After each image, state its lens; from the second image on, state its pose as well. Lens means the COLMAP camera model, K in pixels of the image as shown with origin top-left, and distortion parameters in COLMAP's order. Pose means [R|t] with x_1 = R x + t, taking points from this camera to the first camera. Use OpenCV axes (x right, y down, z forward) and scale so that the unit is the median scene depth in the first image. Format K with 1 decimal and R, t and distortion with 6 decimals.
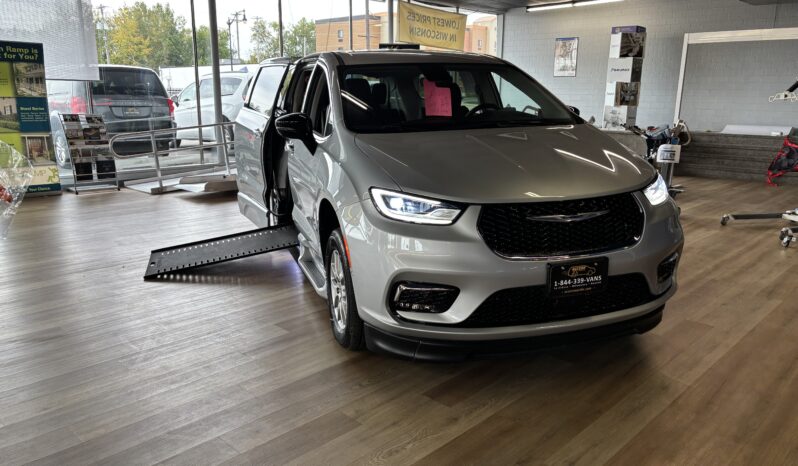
lens RADIAL K [[600.0, 0, 403.7], [0, 600.0, 230.0], [0, 0, 1]] dist [0.036850, -0.034164]
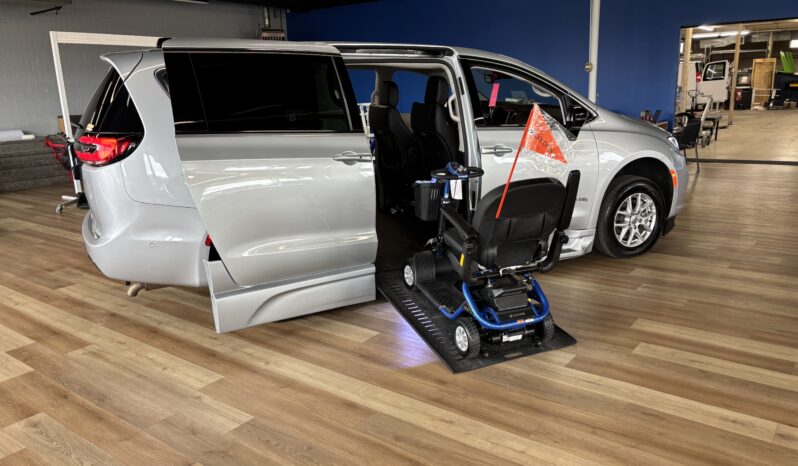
lens RADIAL K [[600.0, 0, 404.4], [0, 600.0, 234.4], [0, 0, 1]] dist [0.036850, -0.034164]
pose [[-0.109976, -0.241367, 0.964182, -0.631528], [0.245910, 0.933300, 0.261685, -0.167571], [-0.963033, 0.265881, -0.043286, 0.697276]]
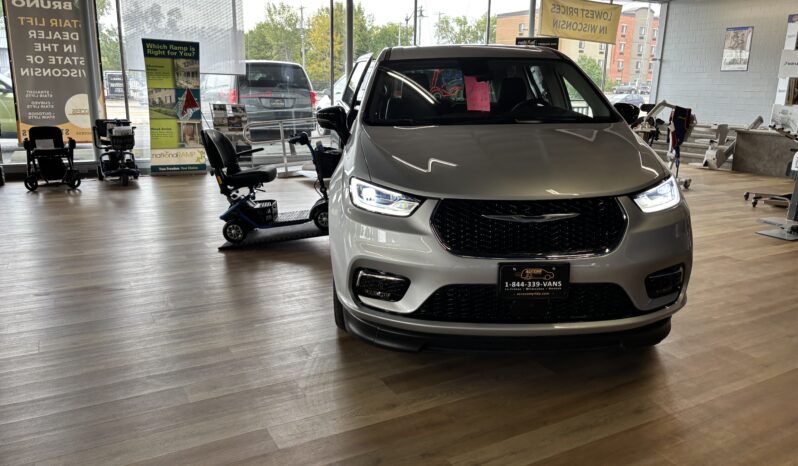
lens RADIAL K [[600.0, 0, 400.2], [0, 600.0, 229.2], [0, 0, 1]] dist [0.036850, -0.034164]
pose [[0.956312, 0.076339, -0.282206, 0.123740], [-0.074246, 0.997075, 0.018120, -0.001778], [0.282764, 0.003624, 0.959183, 0.005719]]
